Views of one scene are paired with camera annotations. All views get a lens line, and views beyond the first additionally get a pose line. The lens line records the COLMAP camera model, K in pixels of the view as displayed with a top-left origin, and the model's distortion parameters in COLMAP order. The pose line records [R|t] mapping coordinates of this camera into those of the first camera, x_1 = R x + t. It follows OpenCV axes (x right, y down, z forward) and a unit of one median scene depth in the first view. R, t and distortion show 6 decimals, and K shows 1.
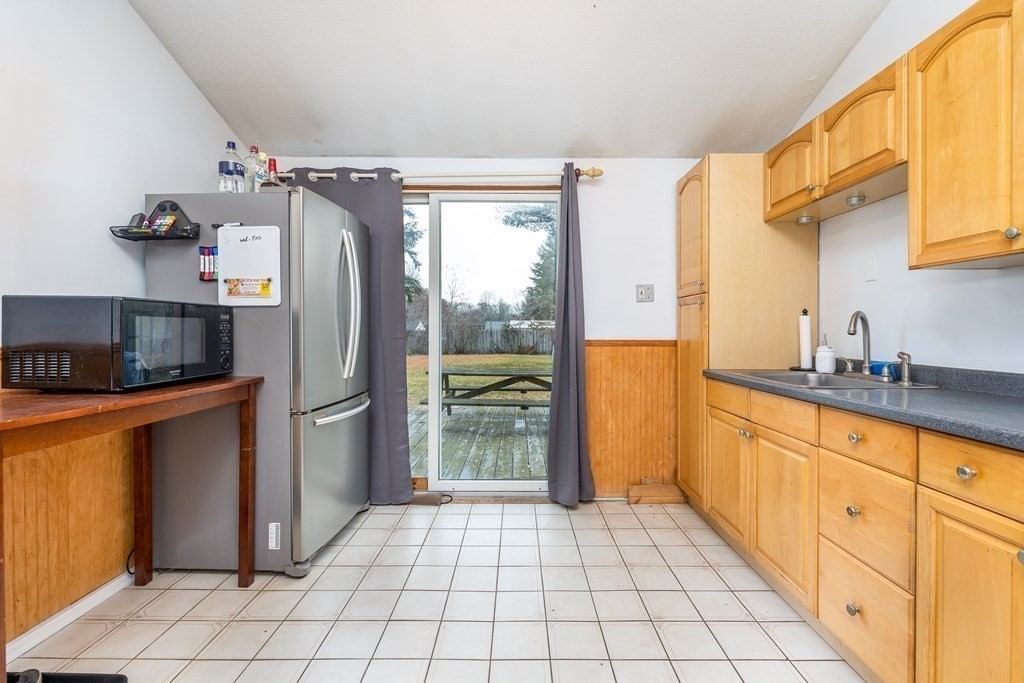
lens RADIAL K [[456.6, 0, 512.1], [0, 456.6, 334.4], [0, 0, 1]] dist [0.001611, -0.000529]
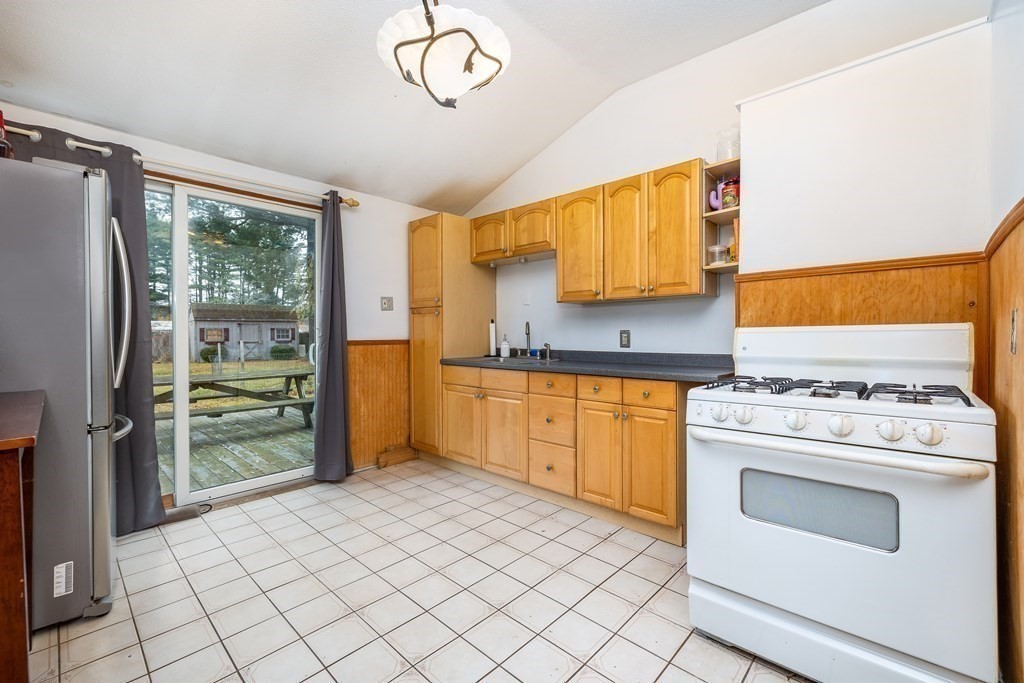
lens RADIAL K [[437.7, 0, 516.5], [0, 437.7, 338.2], [0, 0, 1]] dist [-0.000299, -0.000107]
pose [[0.676502, -0.011622, 0.736349, -0.378500], [0.008564, 0.999932, 0.007914, 0.000550], [-0.736391, 0.000952, 0.676556, -0.107318]]
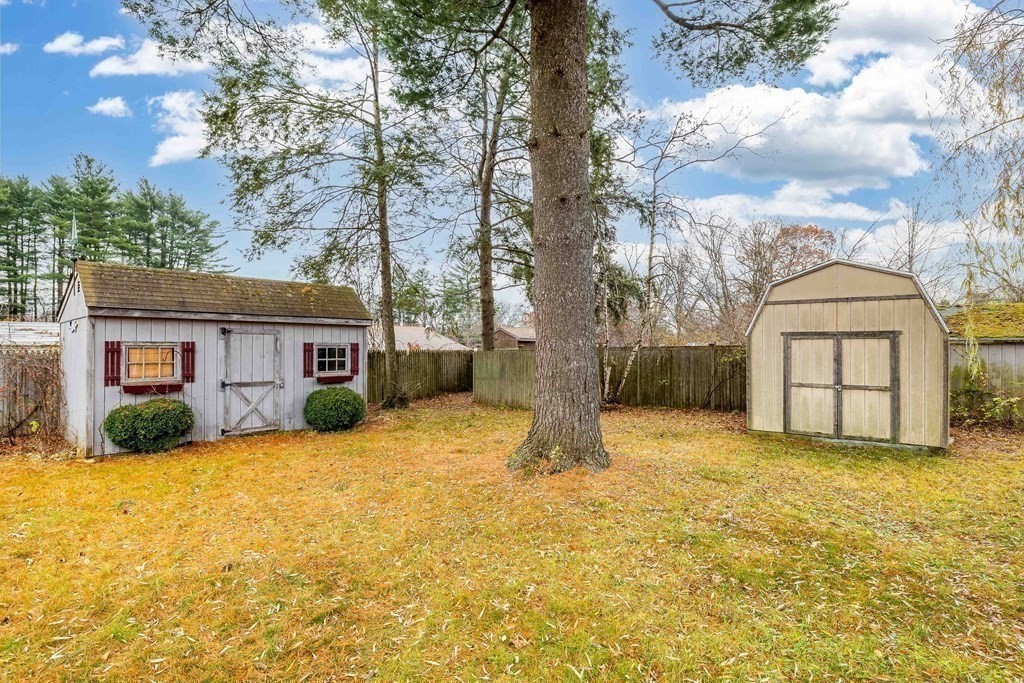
lens RADIAL K [[512.2, 0, 510.6], [0, 512.2, 340.9], [0, 0, 1]] dist [-0.000799, 0.000497]
pose [[0.596037, 0.013526, 0.802843, 0.551100], [-0.000089, 0.999859, -0.016779, -0.116707], [-0.802957, 0.009930, 0.595955, 5.474997]]
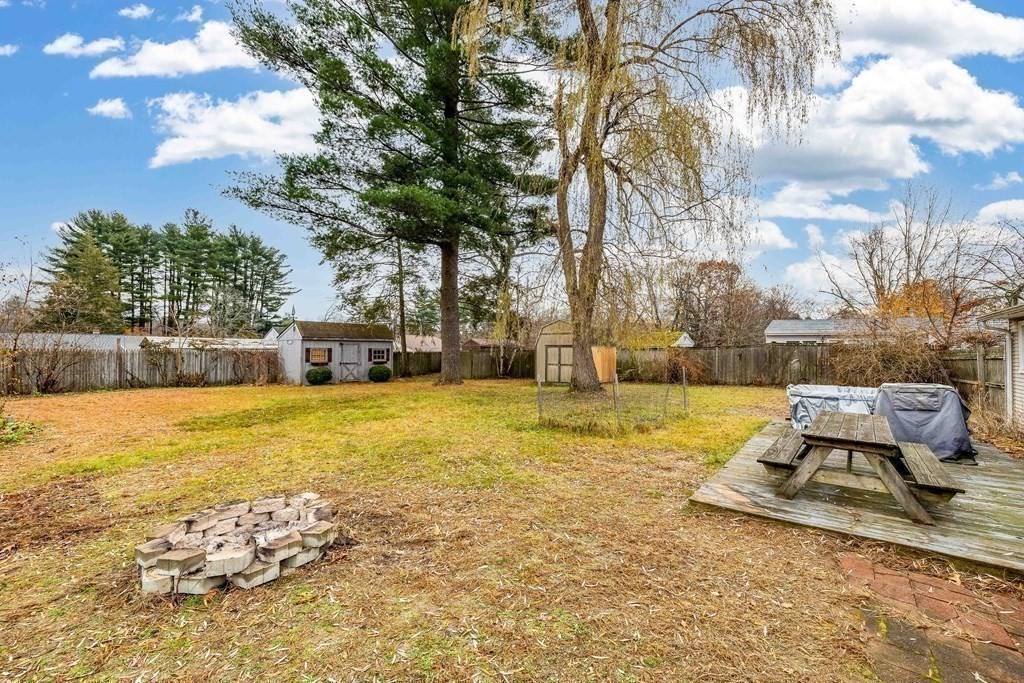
lens RADIAL K [[437.7, 0, 517.4], [0, 437.7, 336.0], [0, 0, 1]] dist [-0.000299, -0.000107]
pose [[0.600168, 0.031351, 0.799259, -2.067242], [-0.003949, 0.999336, -0.036234, -0.108800], [-0.799864, 0.018590, 0.599893, 1.973684]]
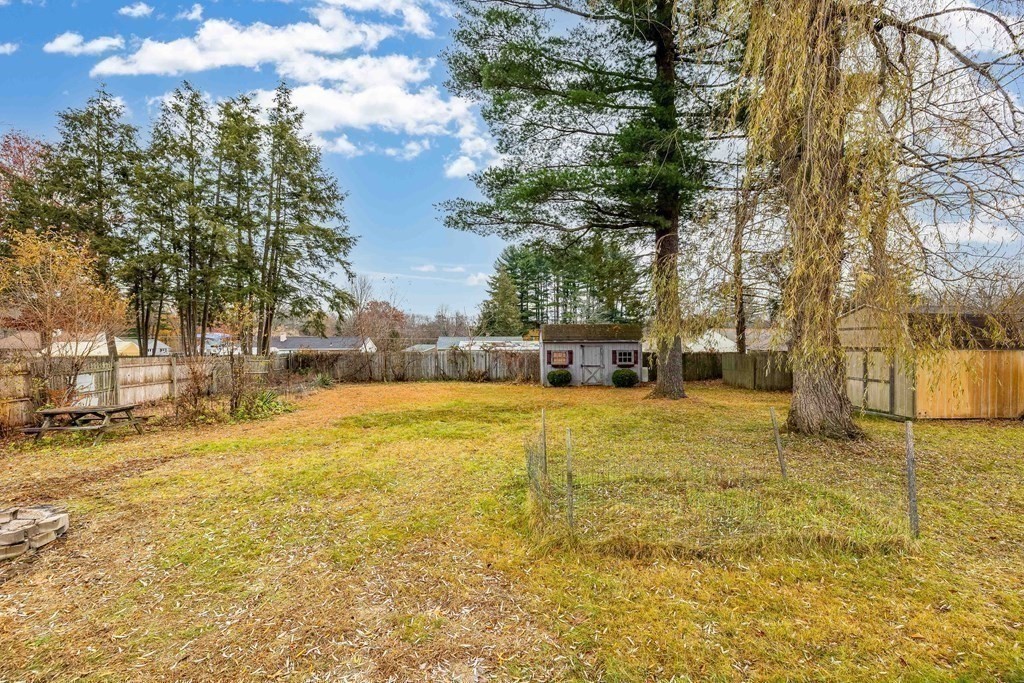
lens RADIAL K [[437.7, 0, 505.9], [0, 437.7, 337.7], [0, 0, 1]] dist [-0.000299, -0.000107]
pose [[0.996698, -0.000083, 0.081194, 0.178787], [0.001354, 0.999877, -0.015599, -0.255092], [-0.081183, 0.015657, 0.996576, 1.684921]]
